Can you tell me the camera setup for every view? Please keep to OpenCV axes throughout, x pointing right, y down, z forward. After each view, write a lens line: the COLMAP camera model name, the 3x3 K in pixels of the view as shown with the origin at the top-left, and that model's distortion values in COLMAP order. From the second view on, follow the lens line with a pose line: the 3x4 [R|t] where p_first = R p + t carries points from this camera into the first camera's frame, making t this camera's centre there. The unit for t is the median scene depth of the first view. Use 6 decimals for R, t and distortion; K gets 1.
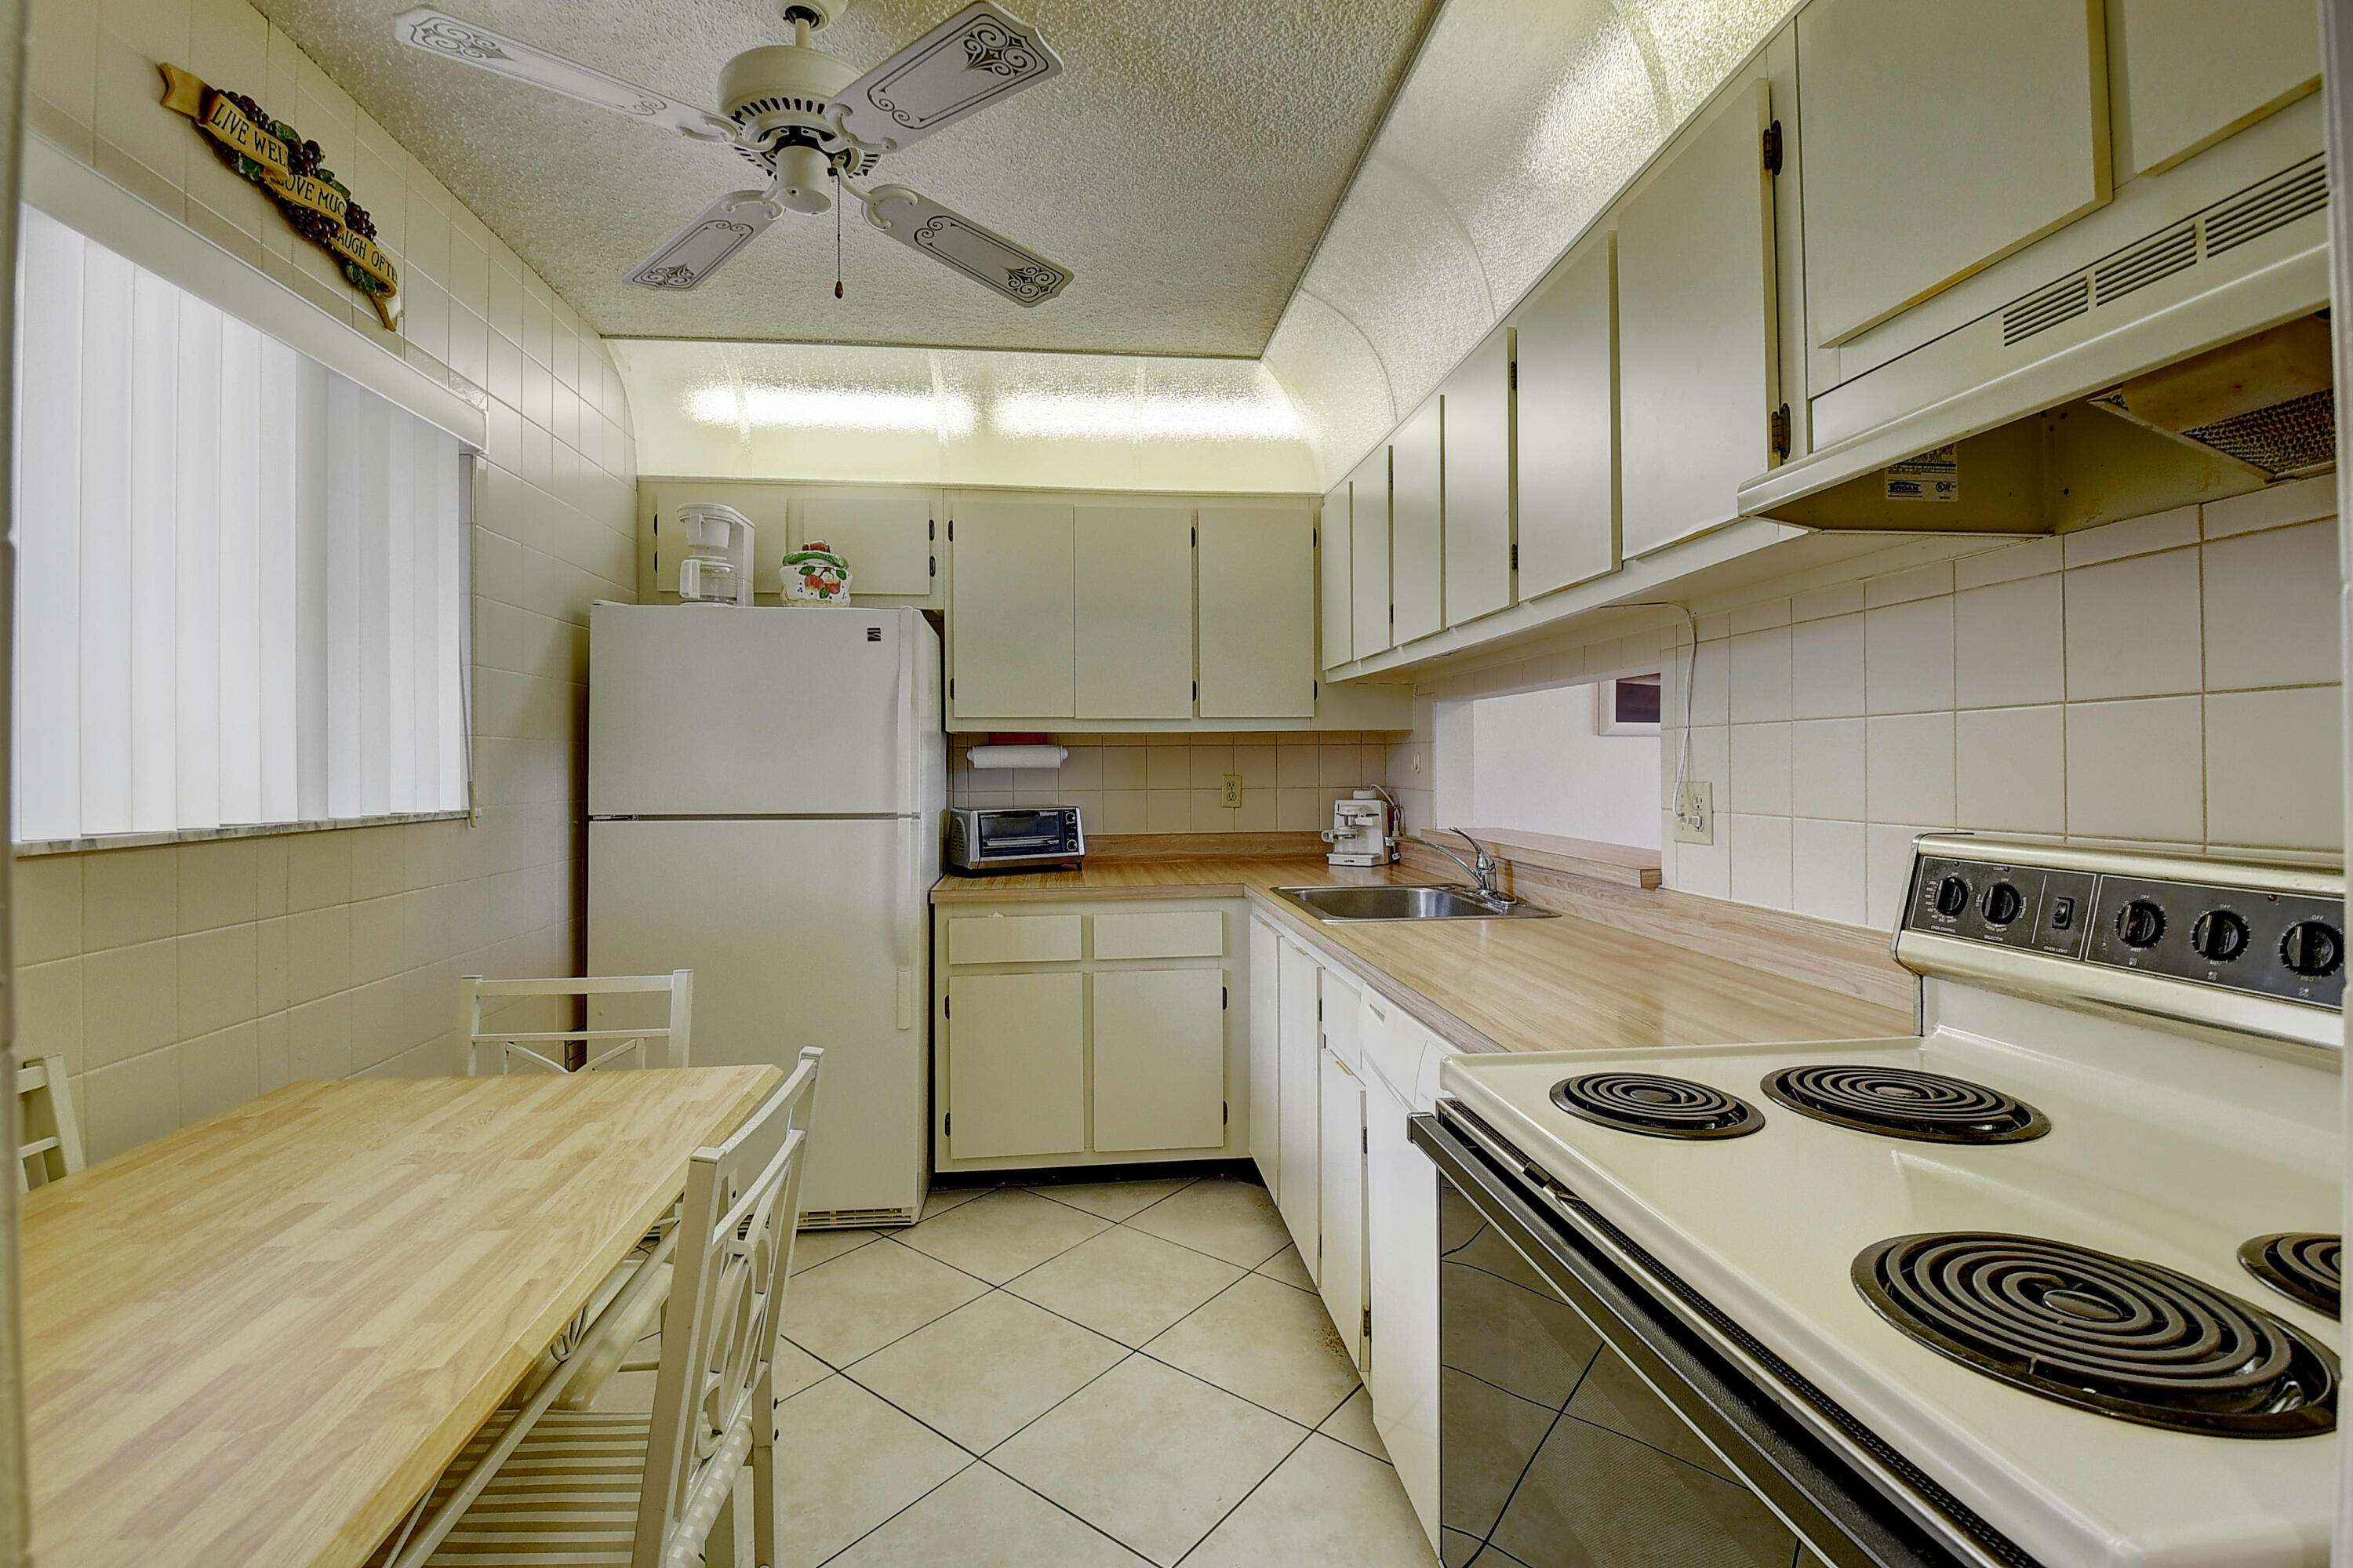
lens RADIAL K [[1025.9, 0, 1173.9], [0, 1025.9, 756.0], [0, 0, 1]] dist [-0.002322, -0.021241]
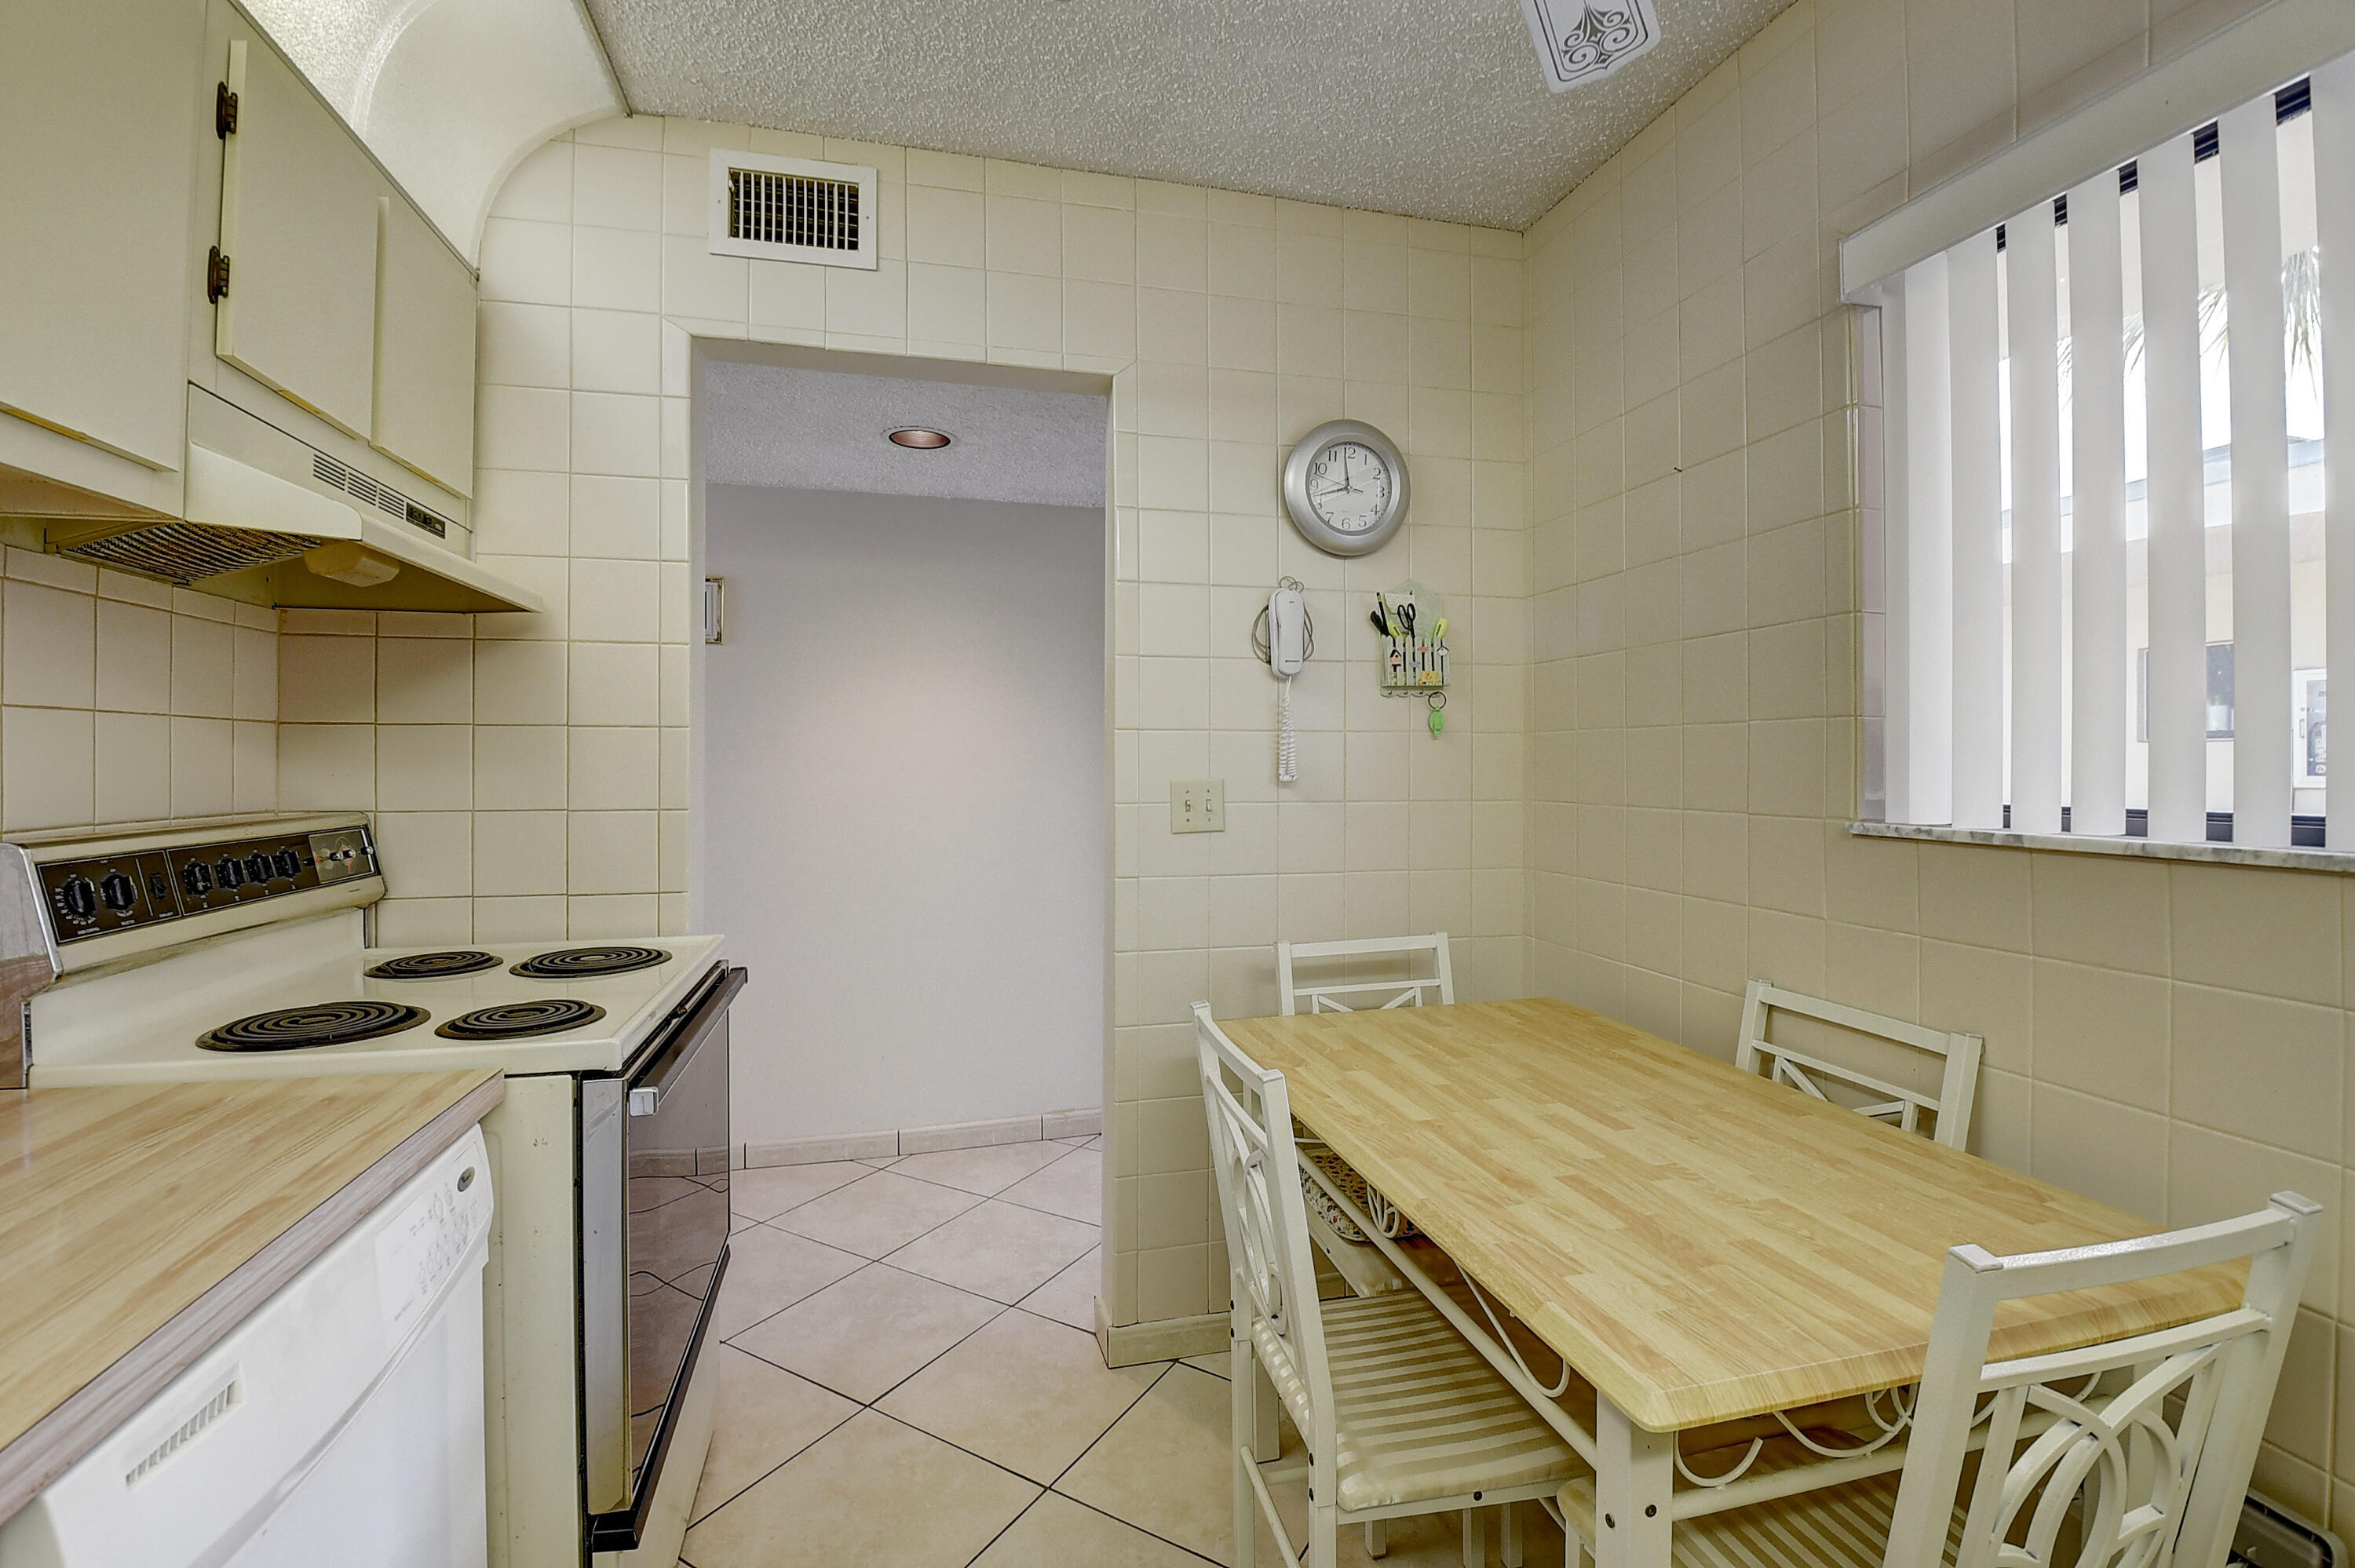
lens RADIAL K [[1028.7, 0, 1166.0], [0, 1028.7, 756.2], [0, 0, 1]] dist [0.002566, -0.025431]
pose [[-0.991722, 0.002888, -0.128371, -0.063608], [0.004608, 0.999903, -0.013106, 0.007209], [0.128321, -0.013589, -0.991640, 0.831215]]
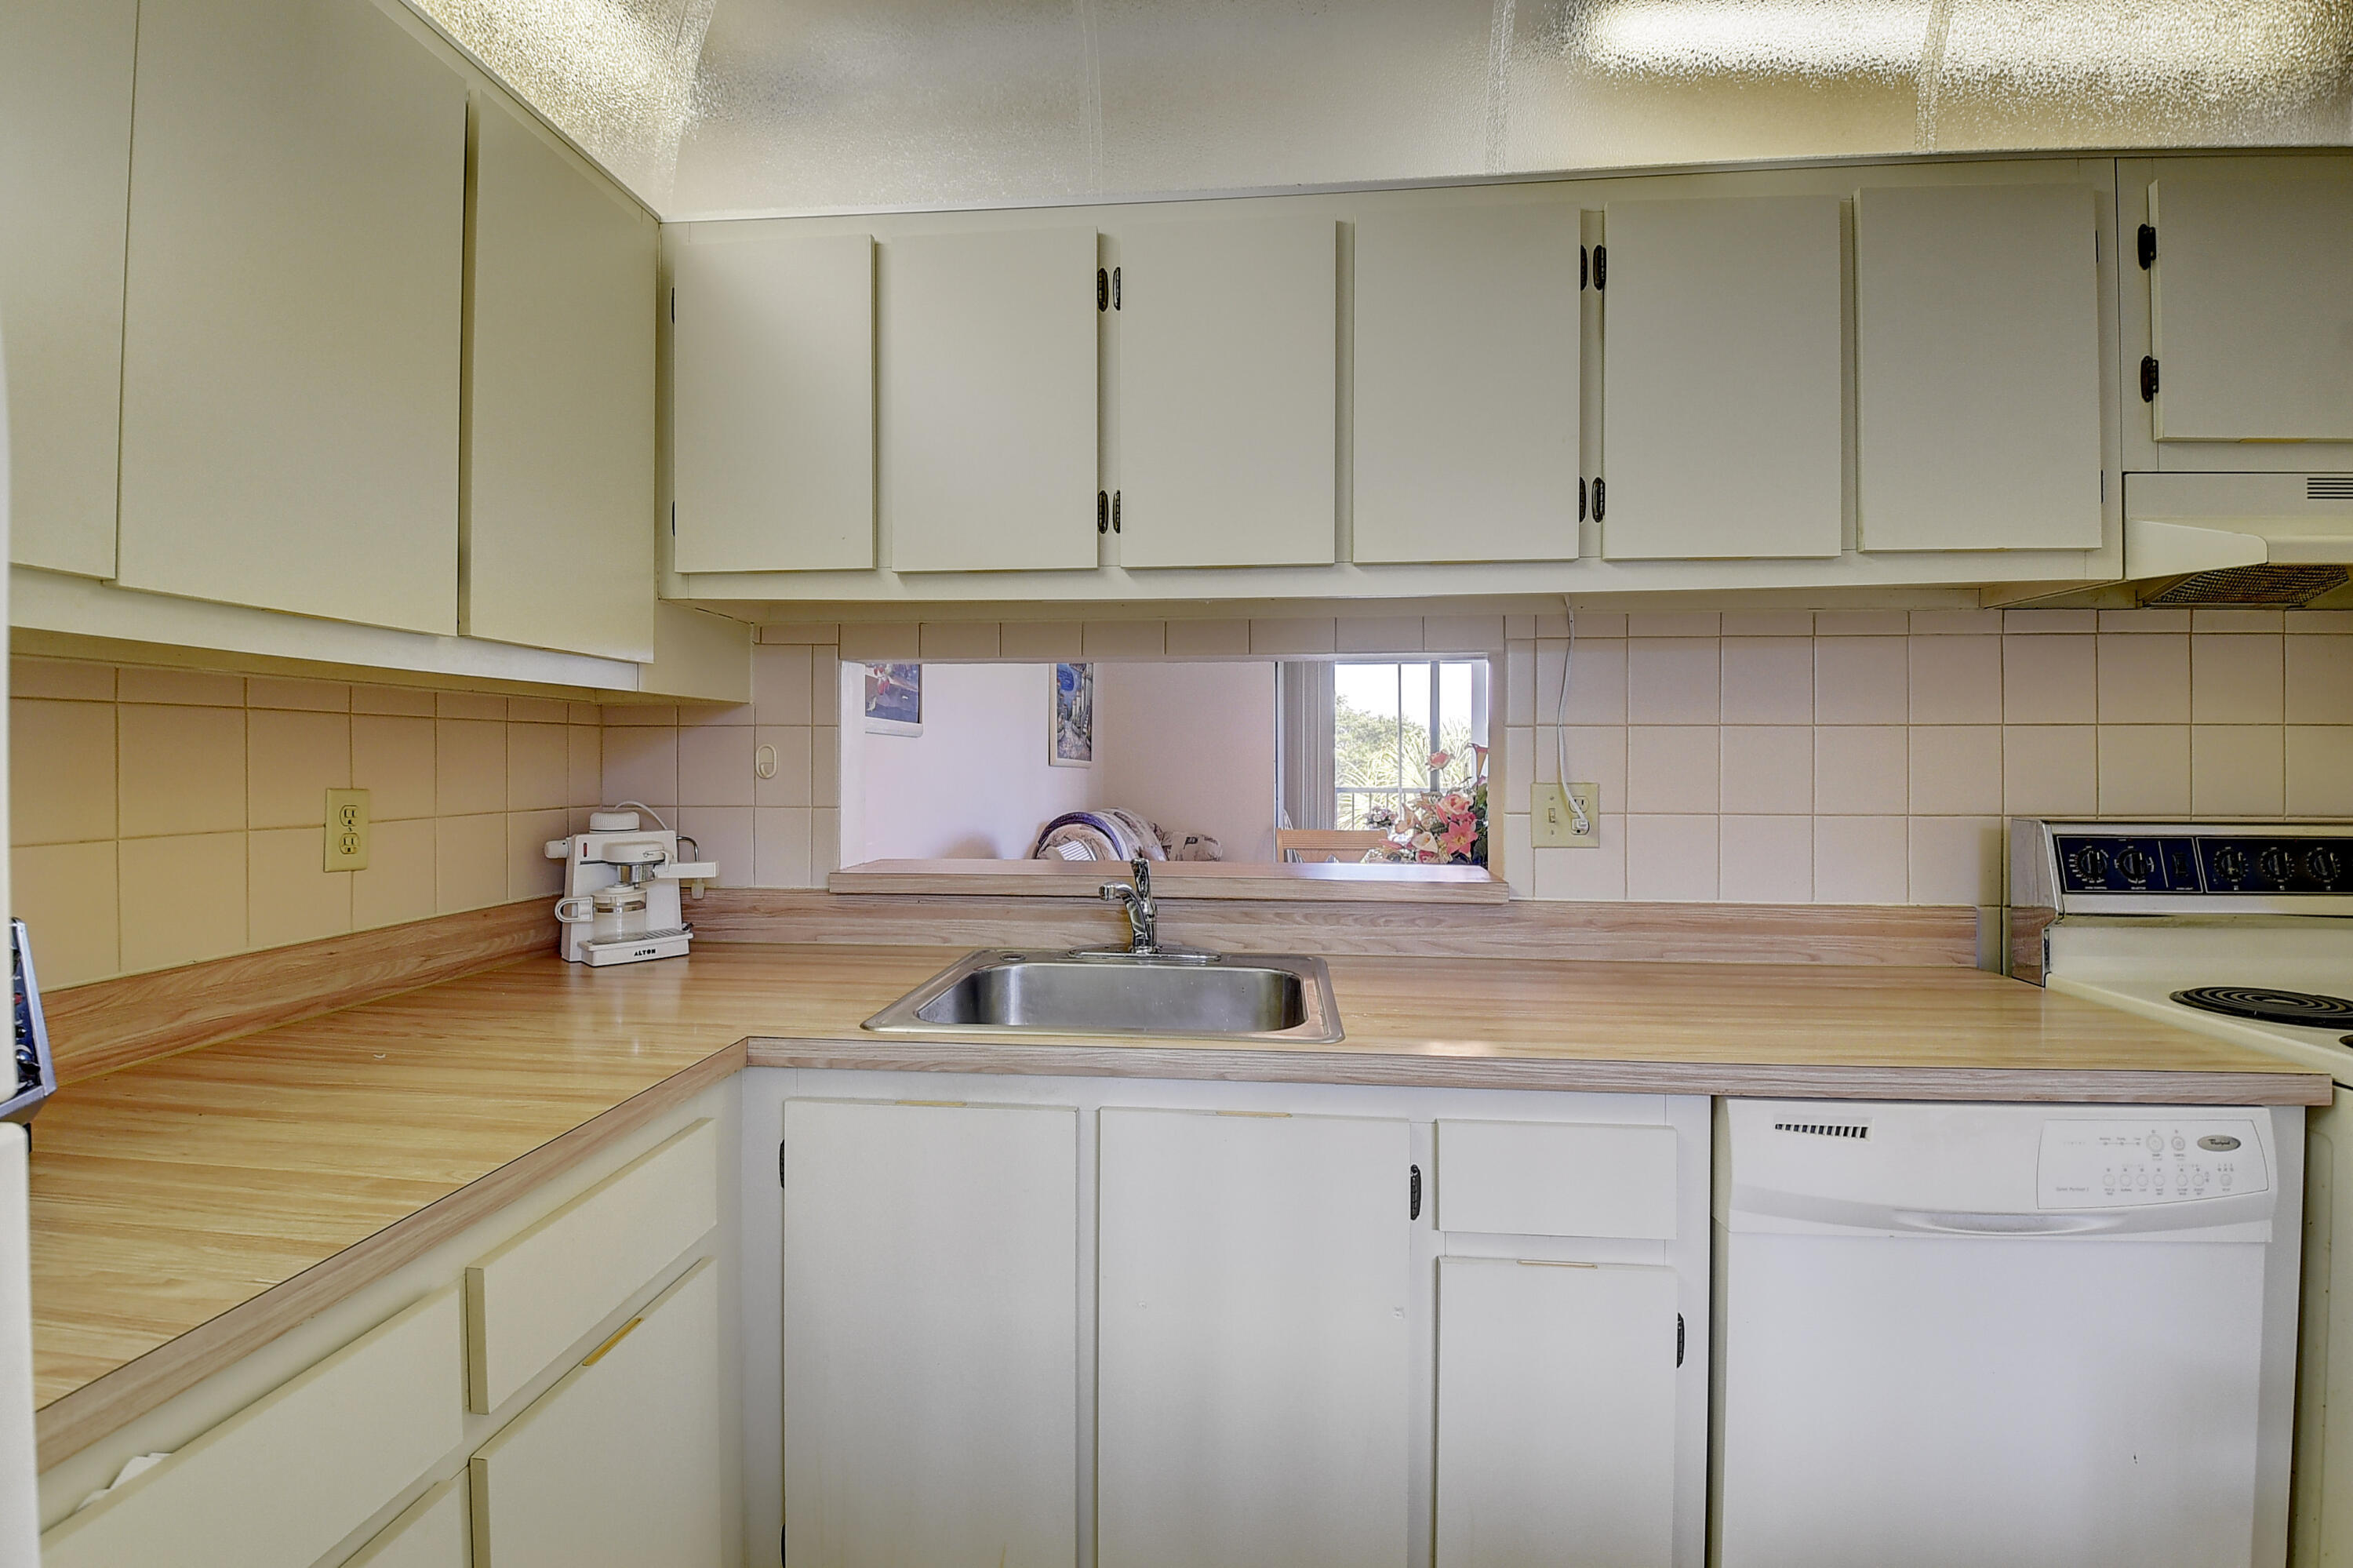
lens RADIAL K [[1040.5, 0, 1173.0], [0, 1040.5, 763.4], [0, 0, 1]] dist [0.041473, -0.035939]
pose [[0.206010, 0.003830, 0.978542, -0.346733], [-0.010949, 0.999939, -0.001609, 0.007789], [-0.978489, -0.010383, 0.206040, 0.763313]]
